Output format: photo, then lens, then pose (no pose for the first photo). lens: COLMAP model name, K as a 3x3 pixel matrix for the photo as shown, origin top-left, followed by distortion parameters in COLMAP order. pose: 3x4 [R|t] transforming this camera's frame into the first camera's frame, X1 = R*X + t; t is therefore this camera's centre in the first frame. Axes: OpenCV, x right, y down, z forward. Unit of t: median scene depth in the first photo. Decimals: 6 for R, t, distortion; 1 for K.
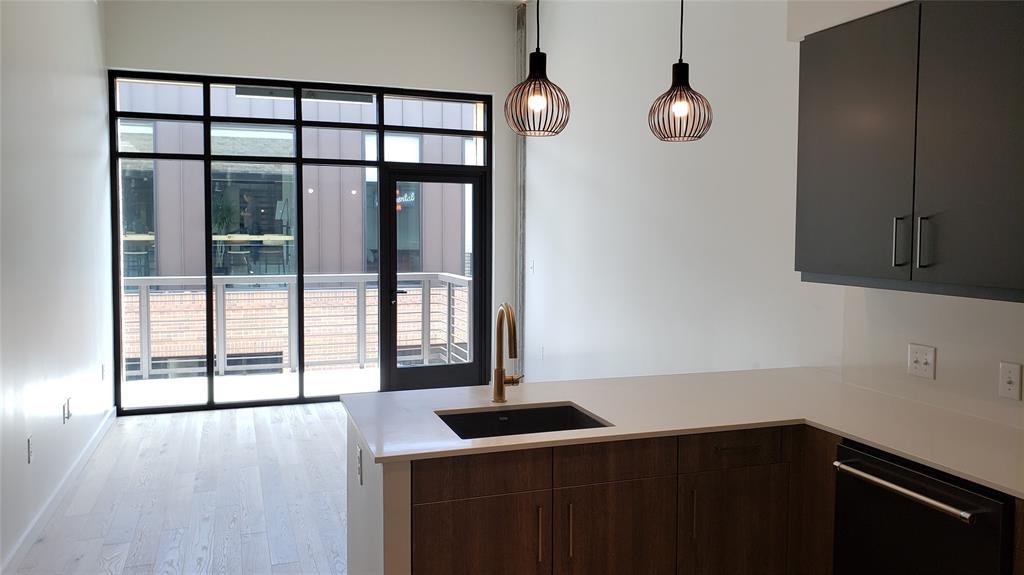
lens RADIAL K [[767.6, 0, 512.0], [0, 767.6, 287.5], [0, 0, 1]] dist [0.042421, -0.125216]
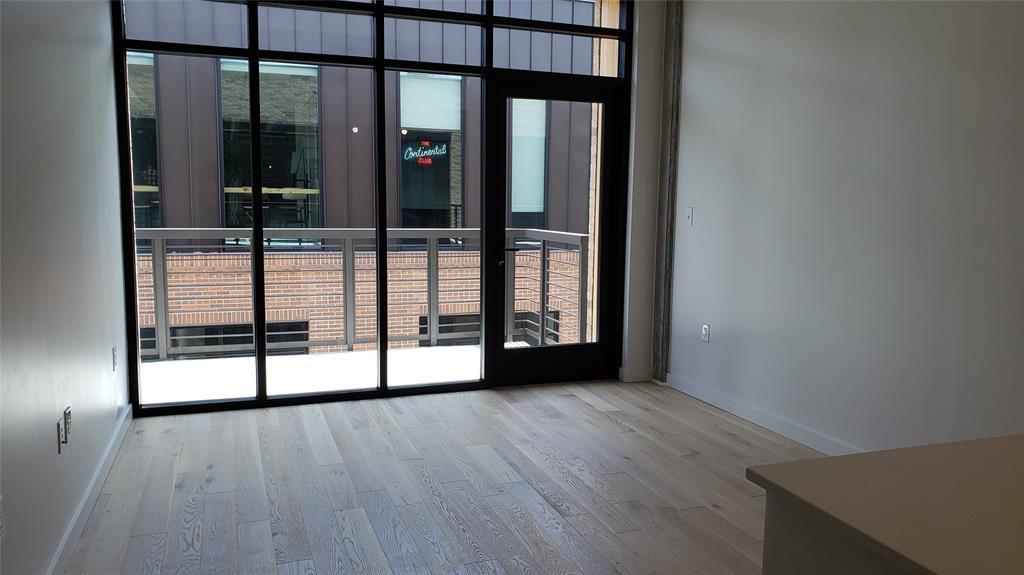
lens RADIAL K [[796.6, 0, 515.0], [0, 796.6, 306.6], [0, 0, 1]] dist [0.126948, -0.193968]
pose [[0.999908, 0.007055, -0.011598, -0.131647], [-0.006271, 0.997781, 0.066290, 0.010188], [0.012040, -0.066211, 0.997733, 0.224233]]
